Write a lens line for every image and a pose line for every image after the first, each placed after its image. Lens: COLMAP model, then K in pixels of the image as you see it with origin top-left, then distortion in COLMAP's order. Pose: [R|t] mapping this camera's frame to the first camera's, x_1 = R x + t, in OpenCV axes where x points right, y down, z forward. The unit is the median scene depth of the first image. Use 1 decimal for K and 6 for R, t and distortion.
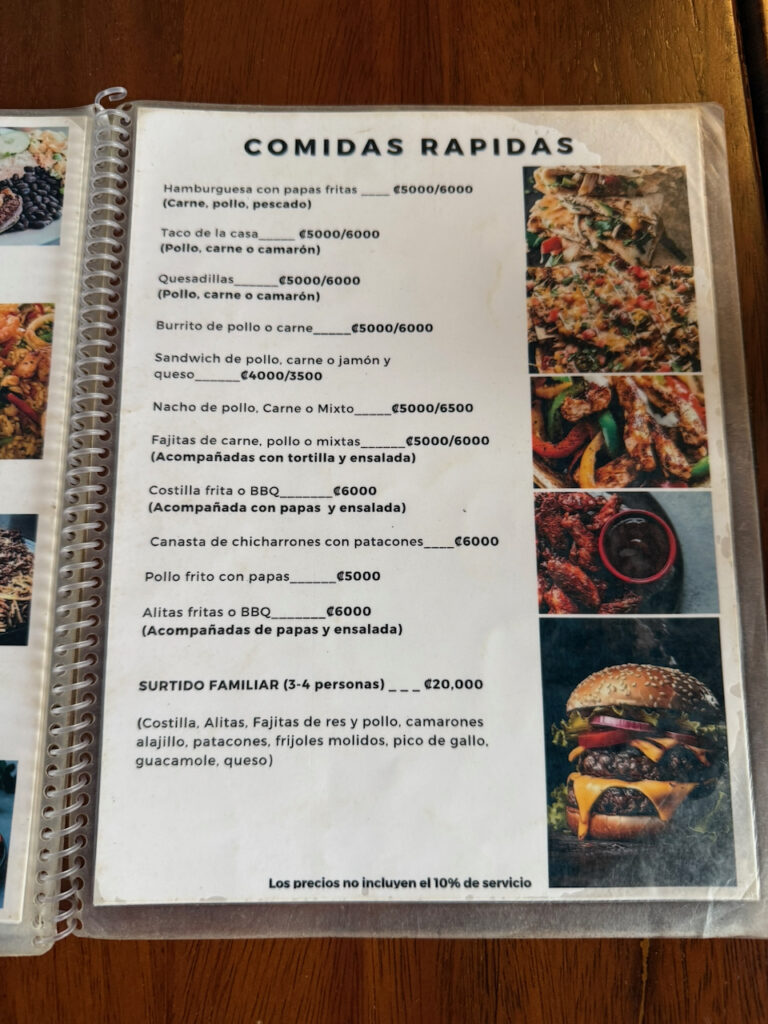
lens RADIAL K [[714.0, 0, 379.5], [0, 714.0, 512.3], [0, 0, 1]] dist [-0.046650, 0.011190]
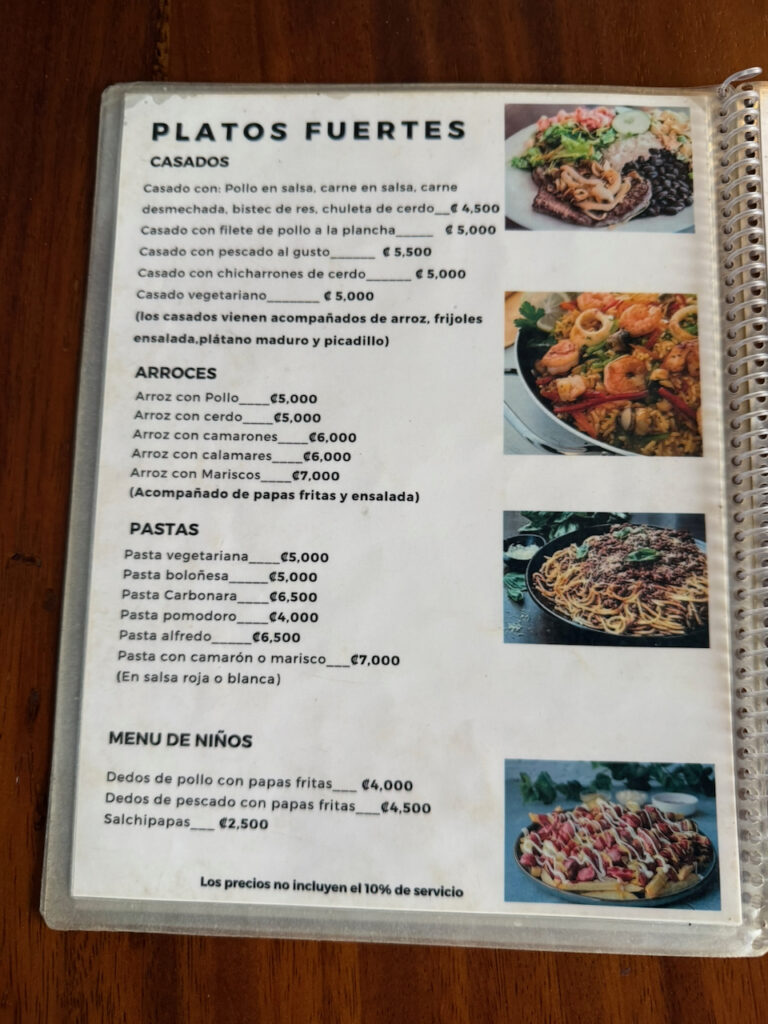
lens RADIAL K [[718.5, 0, 384.7], [0, 718.5, 506.6], [0, 0, 1]] dist [-0.047149, 0.011663]
pose [[0.999013, 0.017687, -0.040753, -0.856933], [-0.015987, 0.999003, 0.041671, -0.039769], [0.041449, -0.040979, 0.998300, -0.002341]]
